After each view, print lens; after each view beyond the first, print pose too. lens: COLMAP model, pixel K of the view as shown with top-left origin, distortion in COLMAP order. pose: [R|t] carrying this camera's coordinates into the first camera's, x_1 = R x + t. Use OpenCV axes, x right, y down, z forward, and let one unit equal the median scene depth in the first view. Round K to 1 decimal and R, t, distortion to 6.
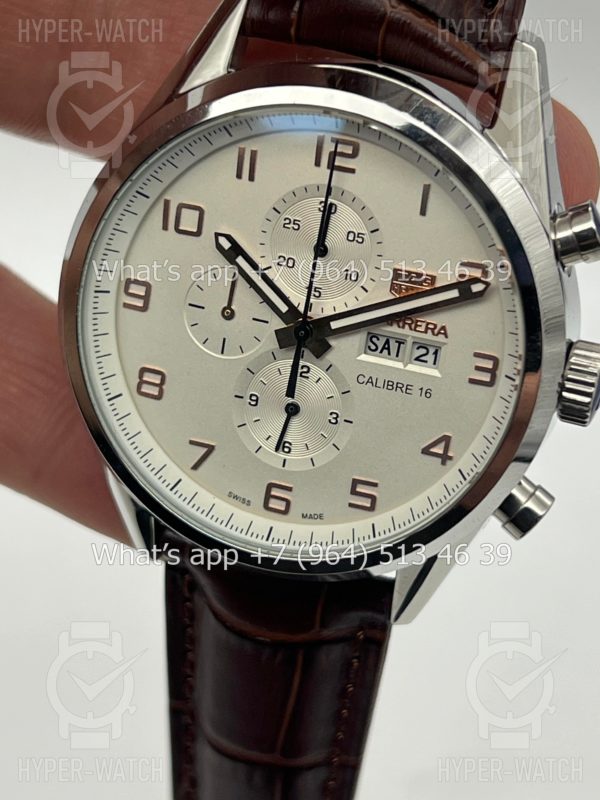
lens RADIAL K [[1937.2, 0, 300.0], [0, 1937.2, 400.0], [0, 0, 1]] dist [0.333717, -0.258821]
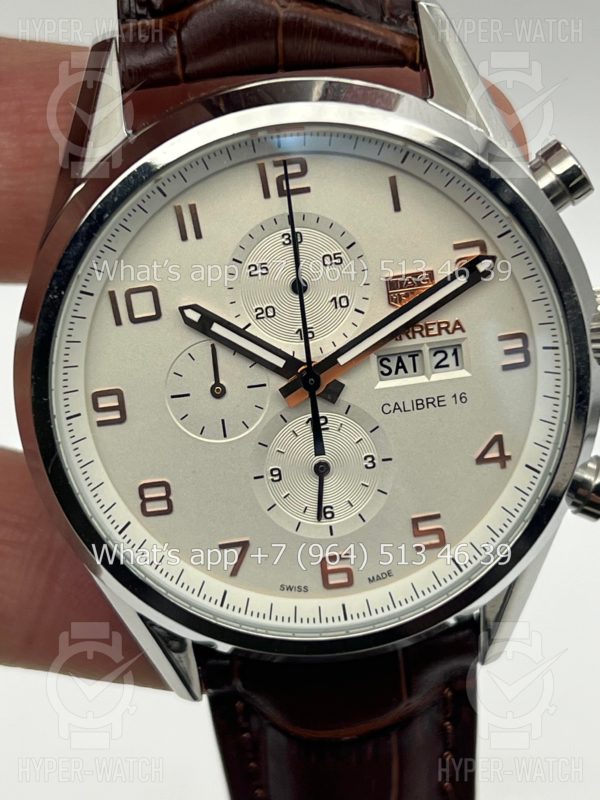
lens RADIAL K [[1937.2, 0, 300.0], [0, 1937.2, 400.0], [0, 0, 1]] dist [0.333717, -0.258821]
pose [[0.915489, -0.331263, 0.228352, -0.207514], [0.346464, 0.937620, -0.028836, -0.002725], [-0.204555, 0.105515, 0.973152, 0.140025]]
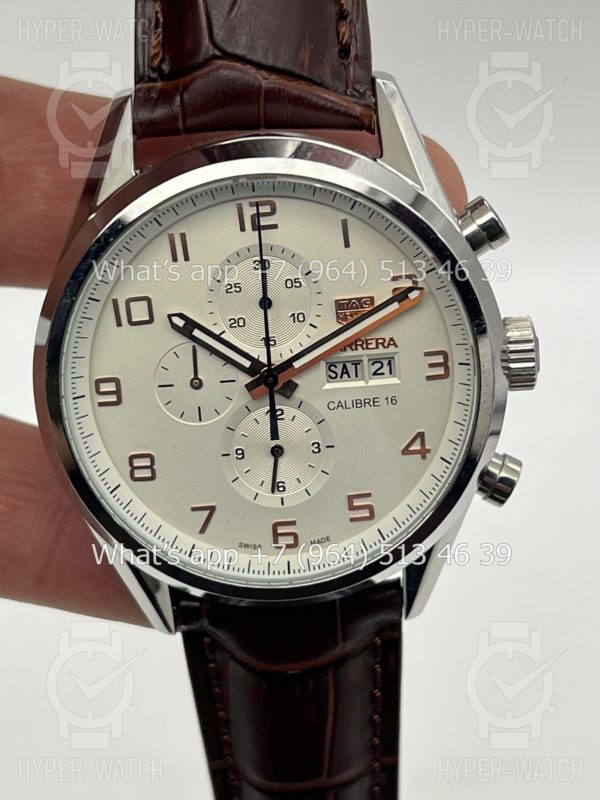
lens RADIAL K [[1937.2, 0, 300.0], [0, 1937.2, 400.0], [0, 0, 1]] dist [0.333717, -0.258821]
pose [[0.942519, -0.279047, 0.183822, -0.187563], [0.290762, 0.955974, -0.039643, 0.024650], [-0.164667, 0.090813, 0.982160, -0.081142]]
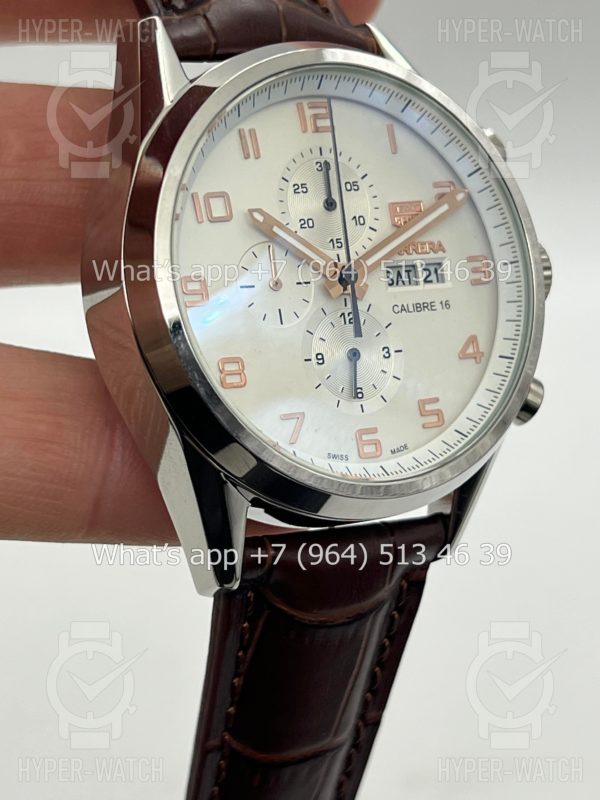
lens RADIAL K [[1937.2, 0, 300.0], [0, 1937.2, 400.0], [0, 0, 1]] dist [0.333717, -0.258821]
pose [[0.668111, -0.213006, 0.712921, -0.795304], [0.433747, 0.890002, -0.140571, 0.164980], [-0.604559, 0.403144, 0.687011, 0.303509]]
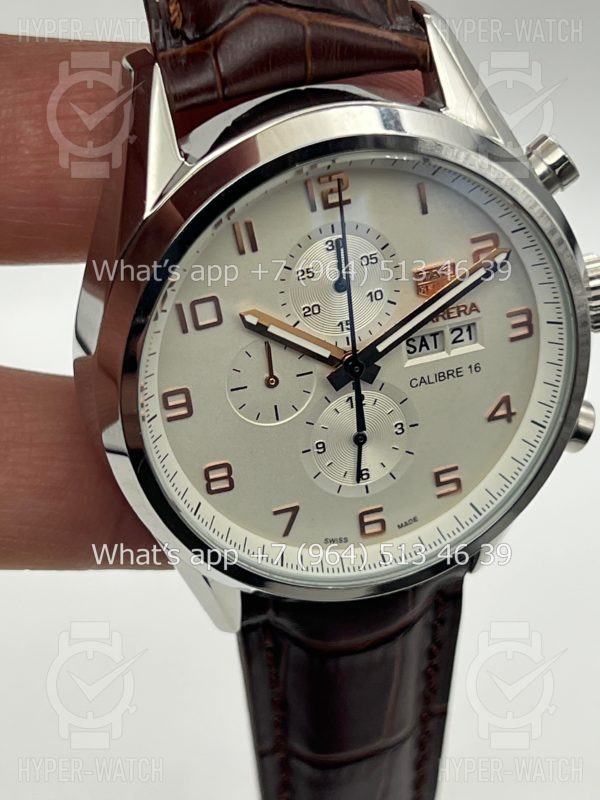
lens RADIAL K [[1937.2, 0, 300.0], [0, 1937.2, 400.0], [0, 0, 1]] dist [0.333717, -0.258821]
pose [[0.820236, -0.442670, 0.362294, -0.390267], [0.386870, 0.895827, 0.218692, -0.248685], [-0.421361, -0.039219, 0.906044, 0.104030]]
